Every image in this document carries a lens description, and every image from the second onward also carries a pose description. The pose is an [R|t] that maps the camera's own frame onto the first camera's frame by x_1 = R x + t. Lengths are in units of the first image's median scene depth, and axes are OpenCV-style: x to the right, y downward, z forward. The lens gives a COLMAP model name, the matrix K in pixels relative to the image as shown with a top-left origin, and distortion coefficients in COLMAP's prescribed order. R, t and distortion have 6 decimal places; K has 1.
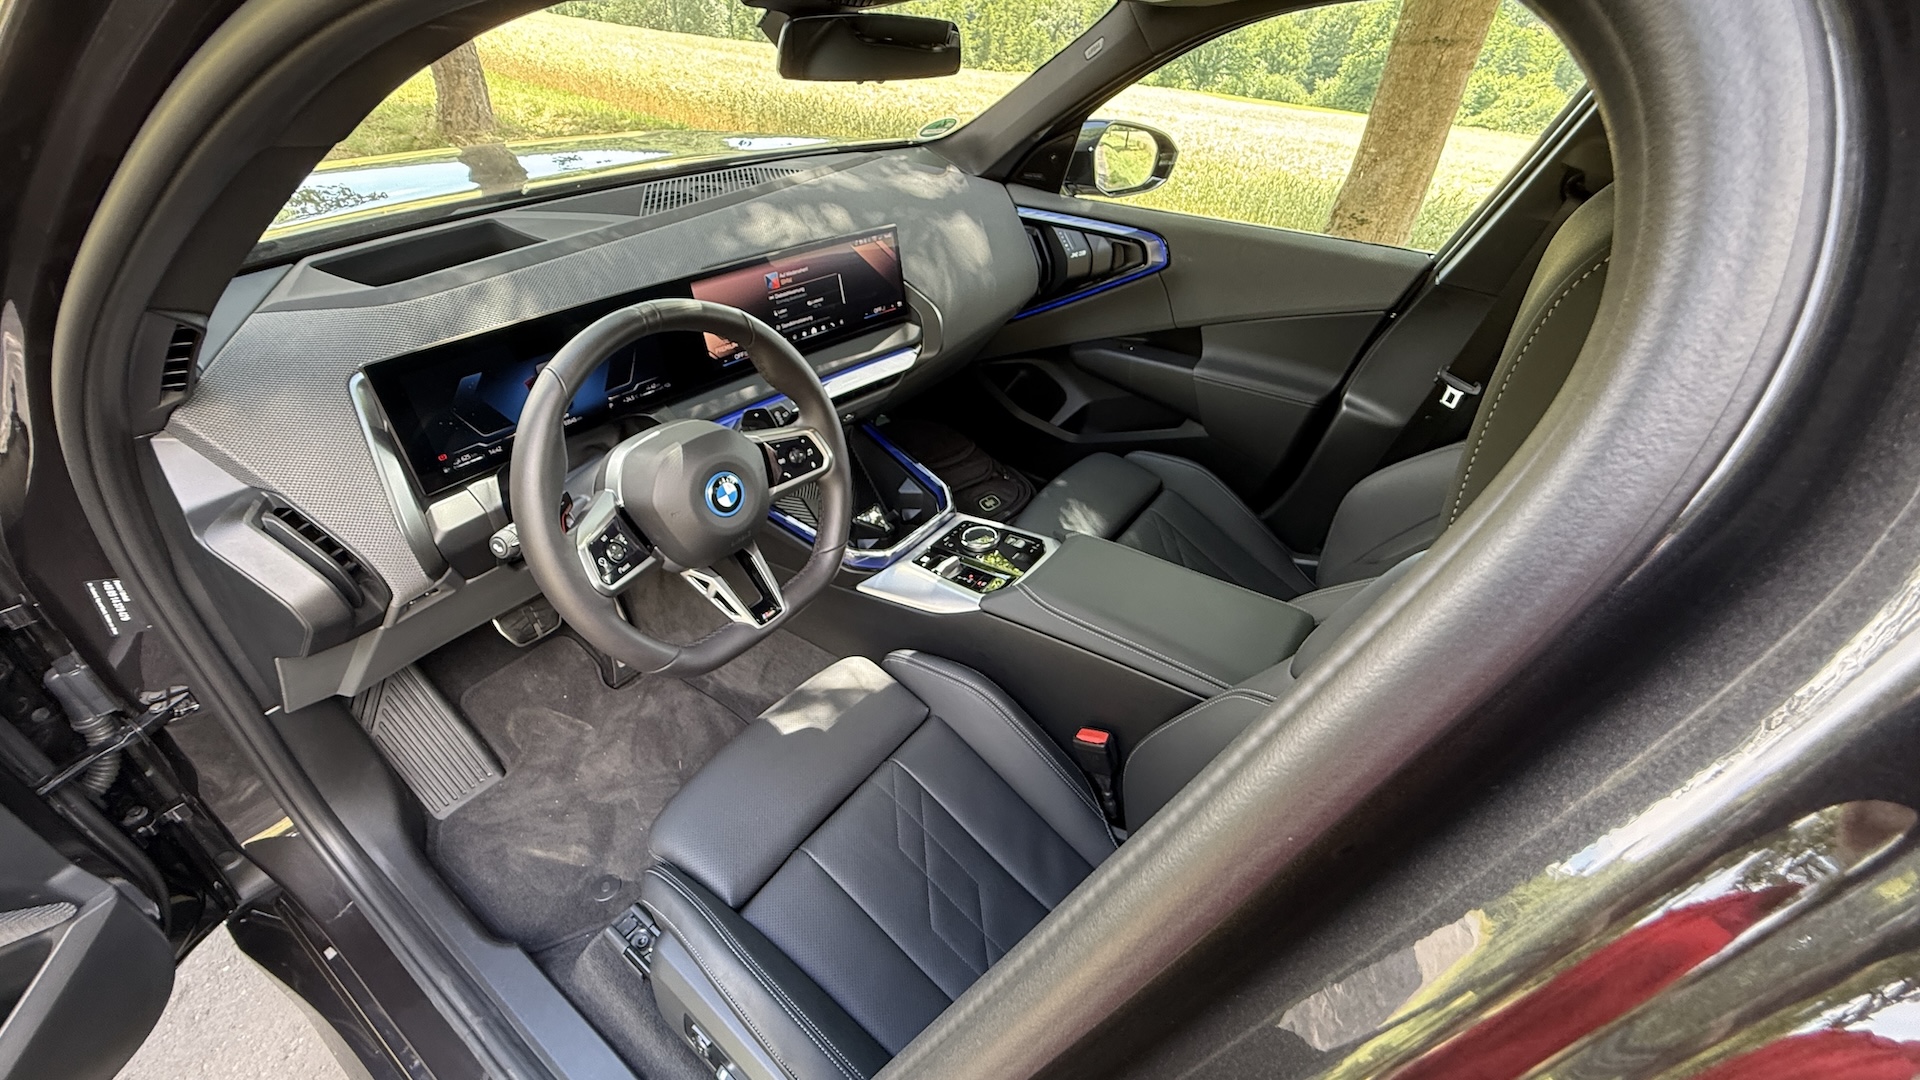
lens RADIAL K [[778.9, 0, 965.8], [0, 778.9, 540.2], [0, 0, 1]] dist [0.000106, -0.000150]
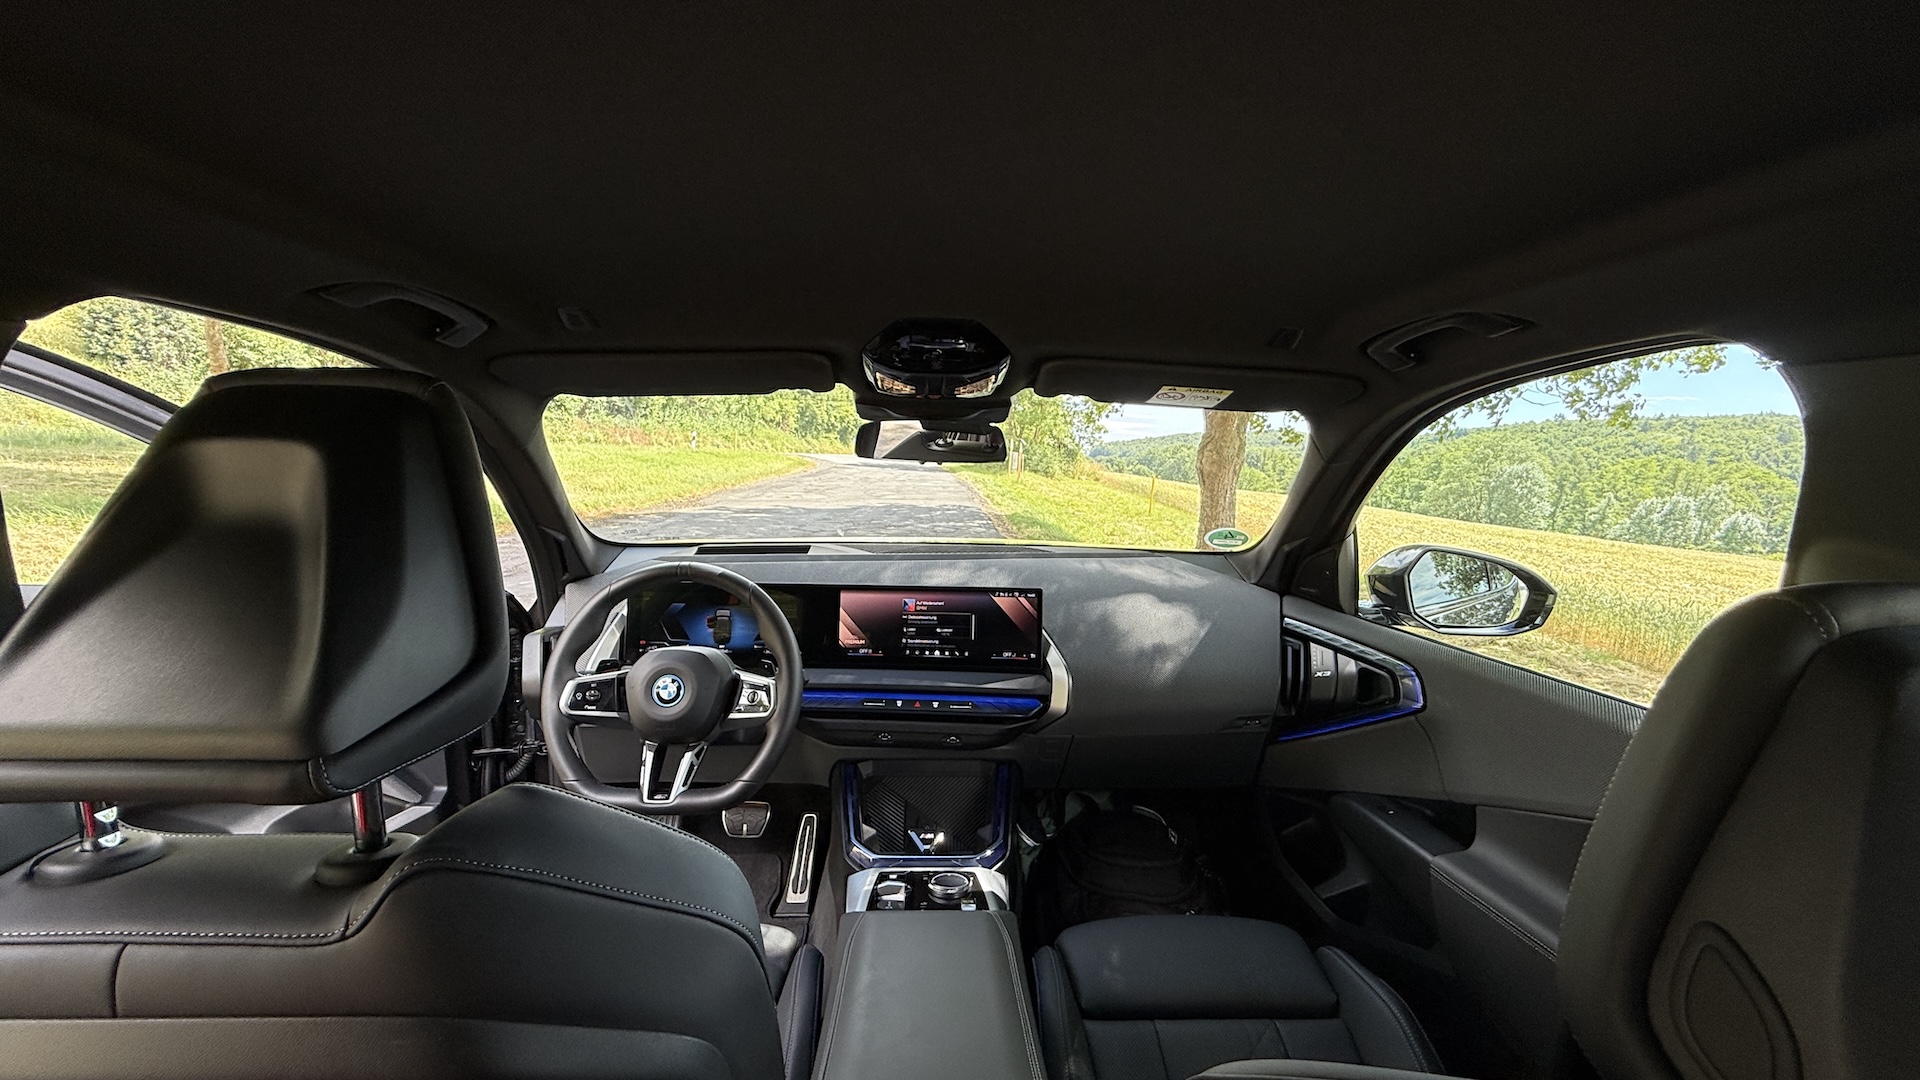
lens RADIAL K [[778.9, 0, 961.6], [0, 778.9, 531.0], [0, 0, 1]] dist [0.000106, -0.000150]
pose [[0.616205, 0.049233, -0.786046, 0.569472], [-0.460905, 0.831837, -0.309216, -0.055596], [0.638638, 0.552833, 0.535273, 0.215271]]
